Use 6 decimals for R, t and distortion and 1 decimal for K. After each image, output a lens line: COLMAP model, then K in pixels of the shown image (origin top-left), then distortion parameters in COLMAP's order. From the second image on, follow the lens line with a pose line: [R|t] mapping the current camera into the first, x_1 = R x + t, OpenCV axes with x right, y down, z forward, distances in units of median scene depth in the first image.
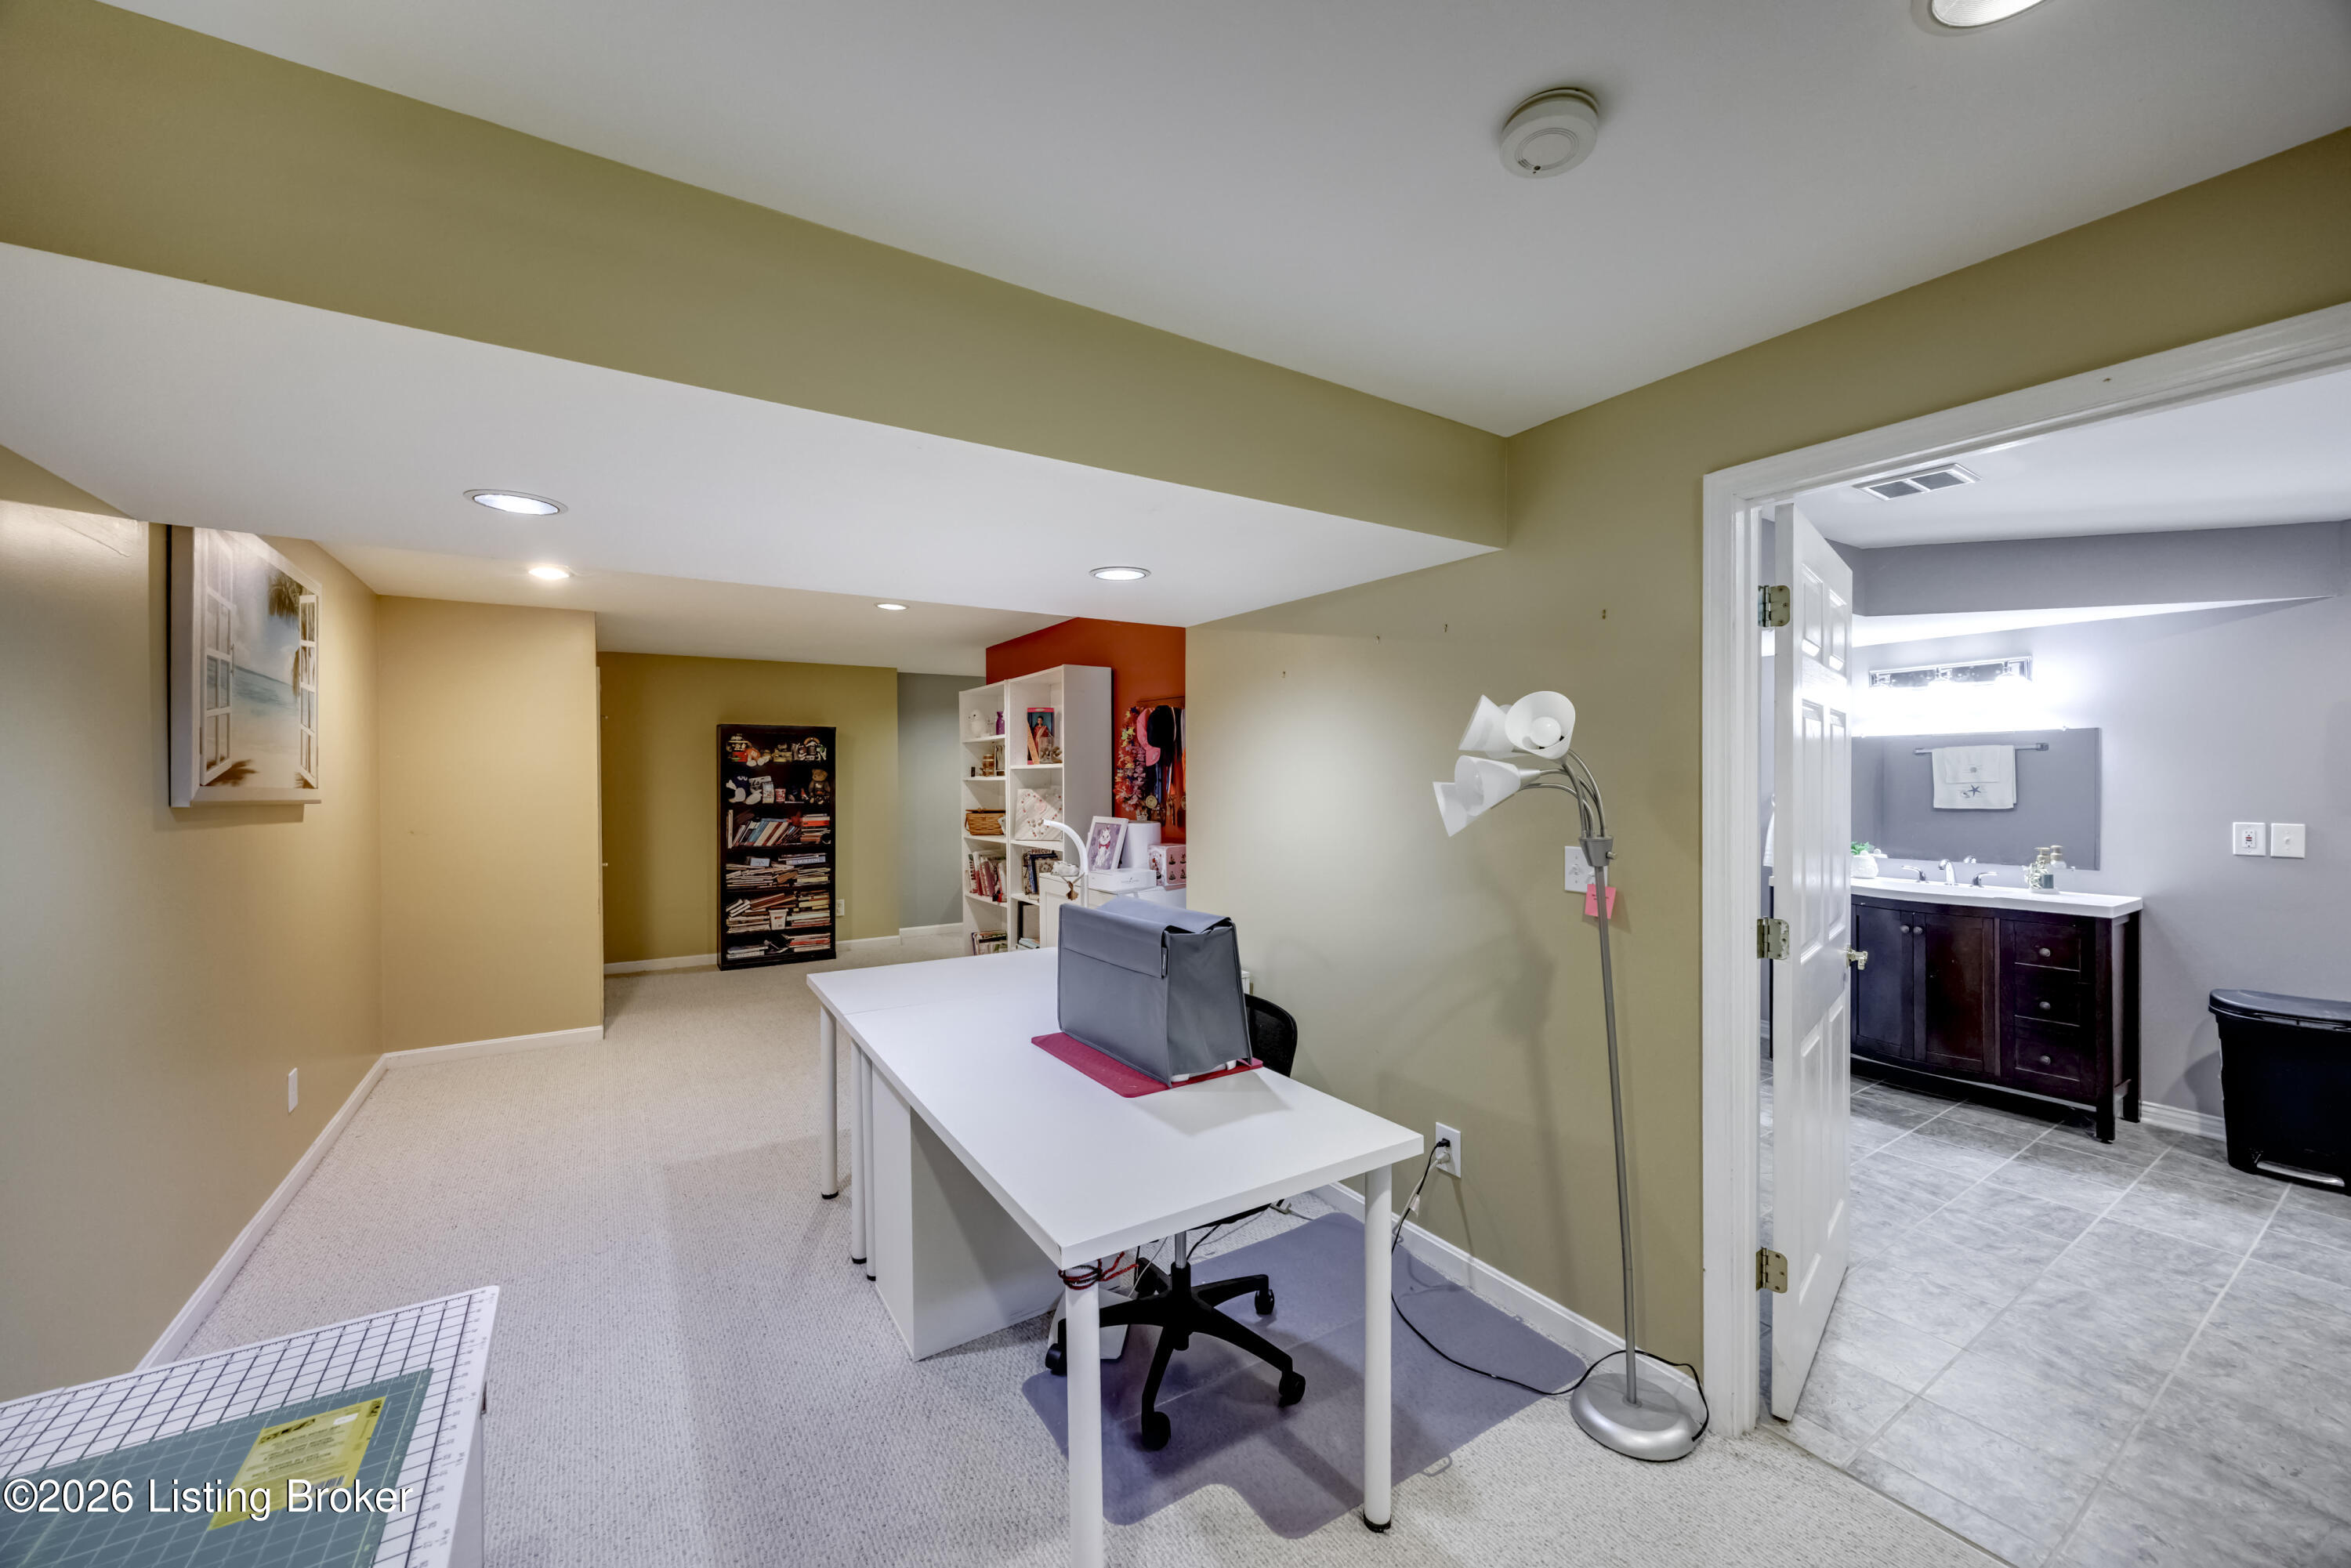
lens RADIAL K [[888.4, 0, 1179.3], [0, 888.4, 810.9], [0, 0, 1]] dist [-0.001633, -0.000451]
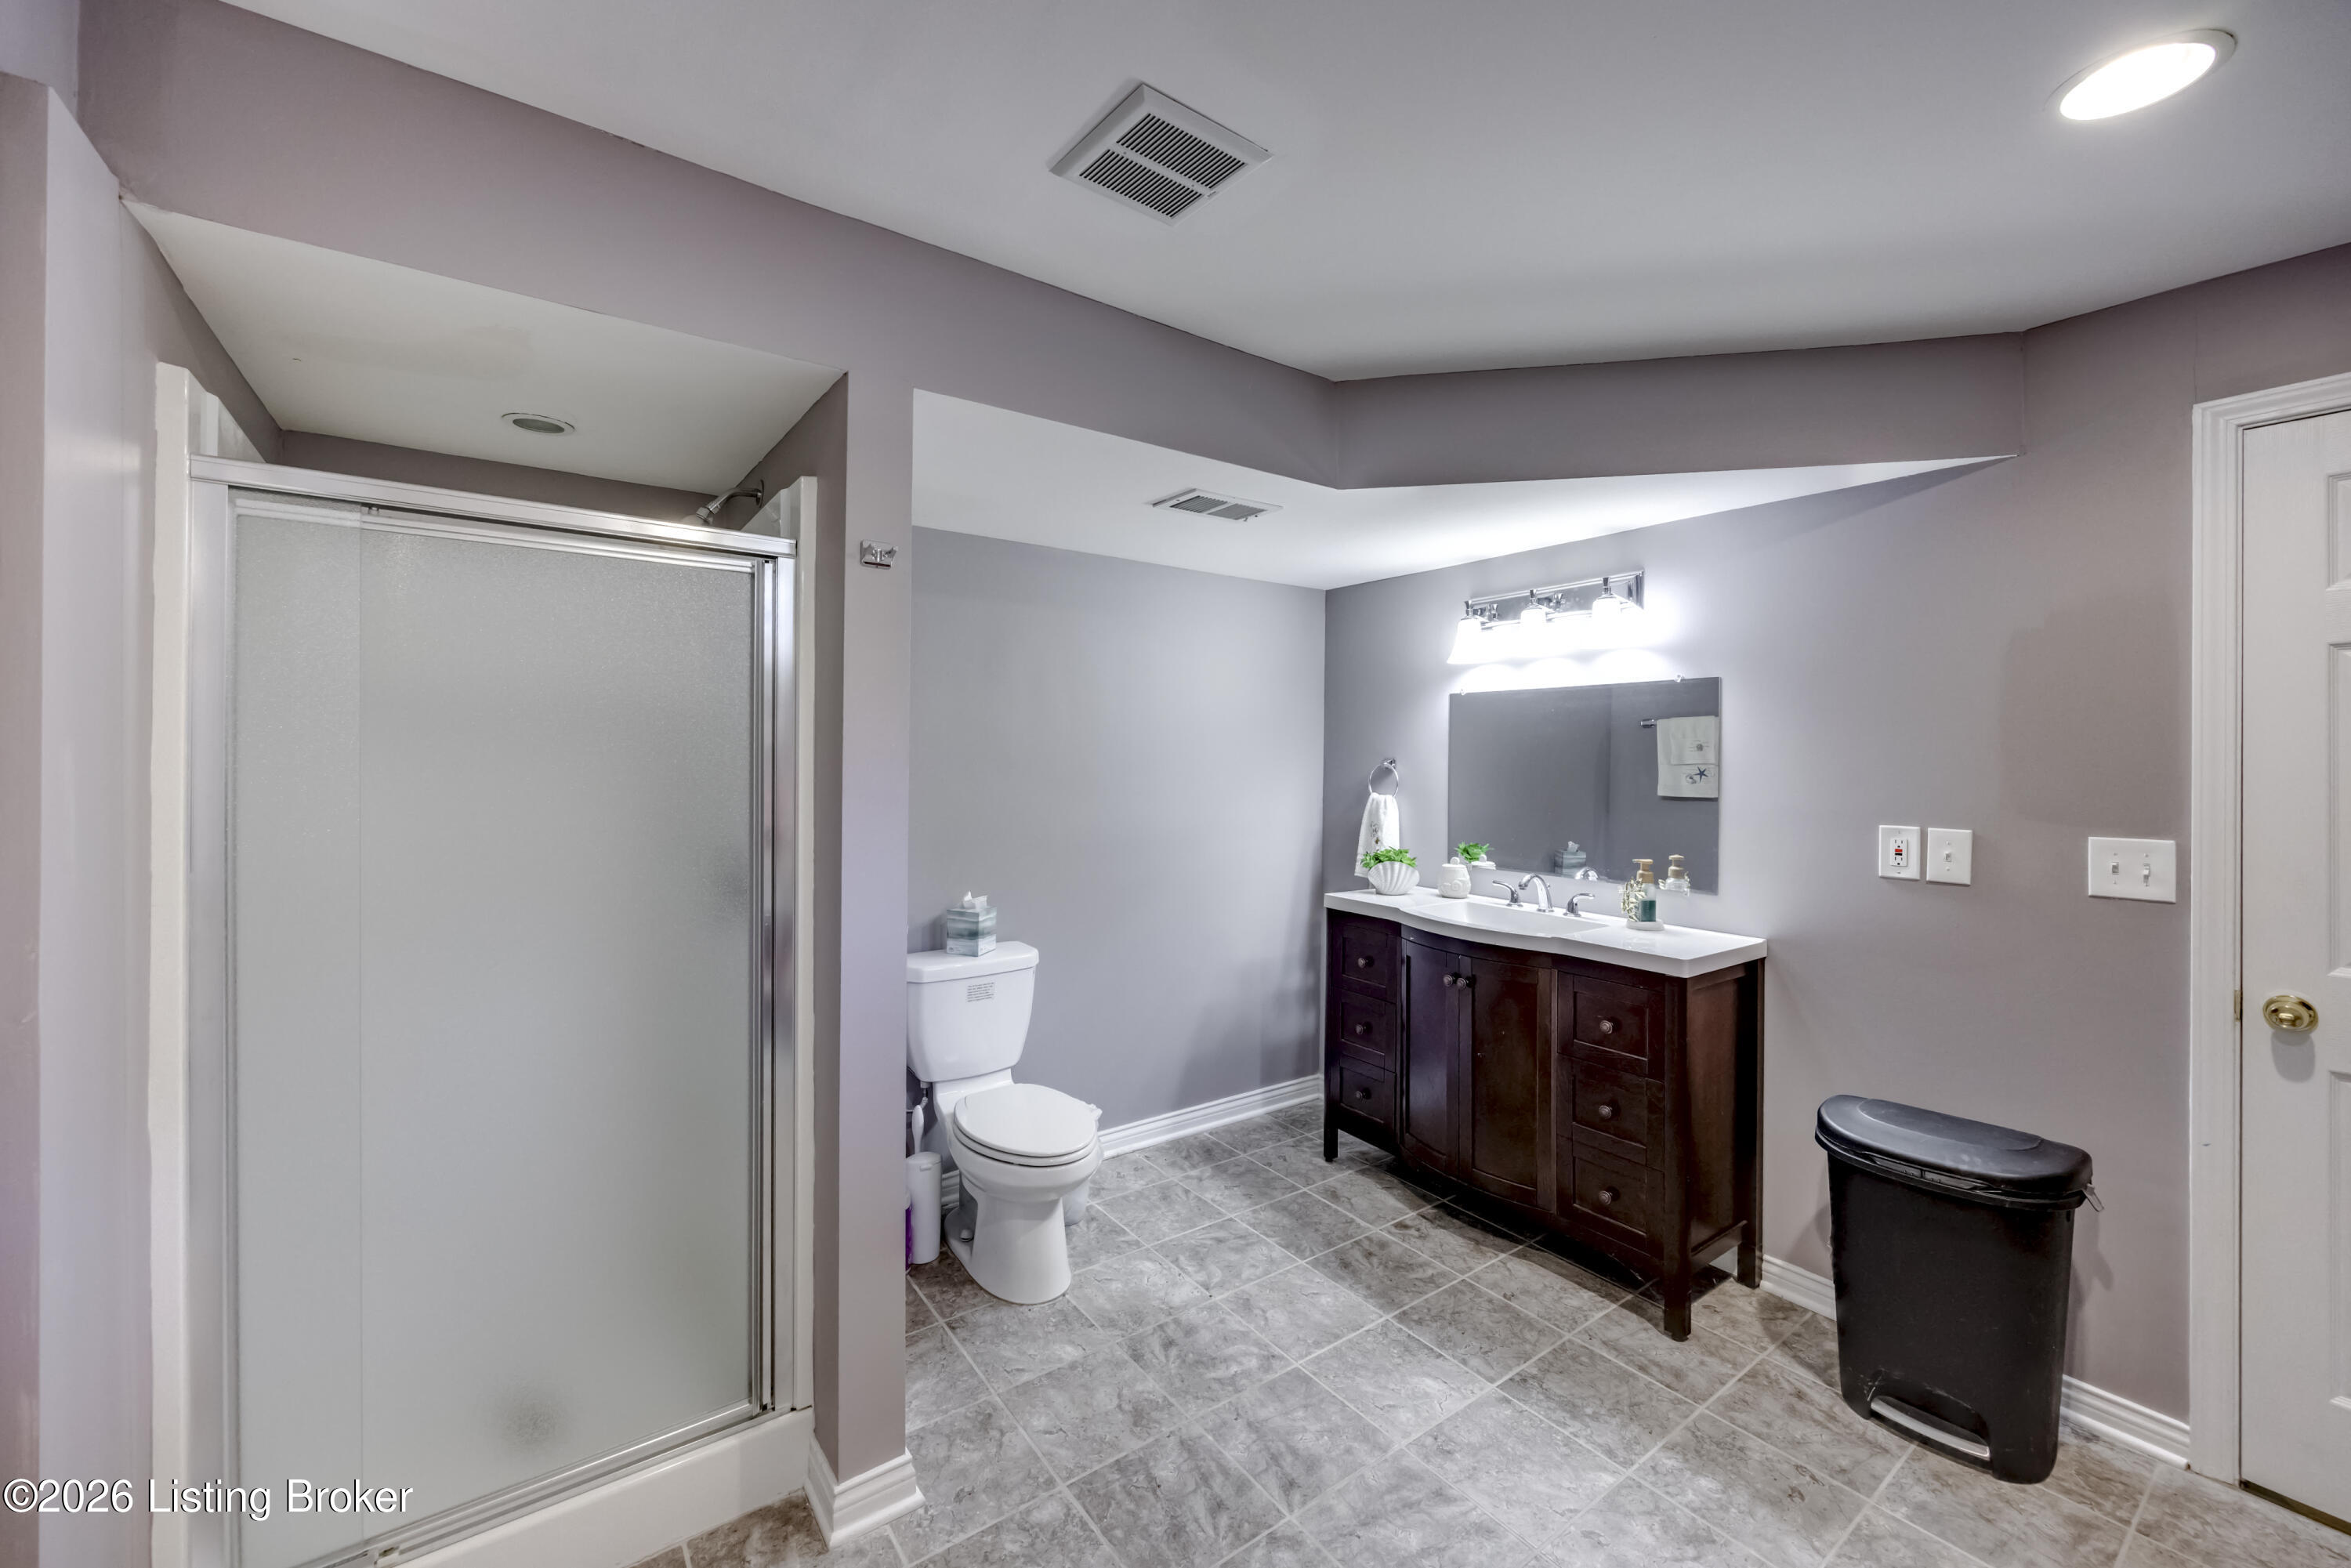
lens RADIAL K [[918.8, 0, 1175.5], [0, 918.8, 784.0], [0, 0, 1]] dist [0.000268, -0.000052]
pose [[0.998629, 0.011833, 0.050995, 0.632439], [-0.011520, 0.999913, -0.006416, -0.006326], [-0.051066, 0.005820, 0.998678, 0.358274]]
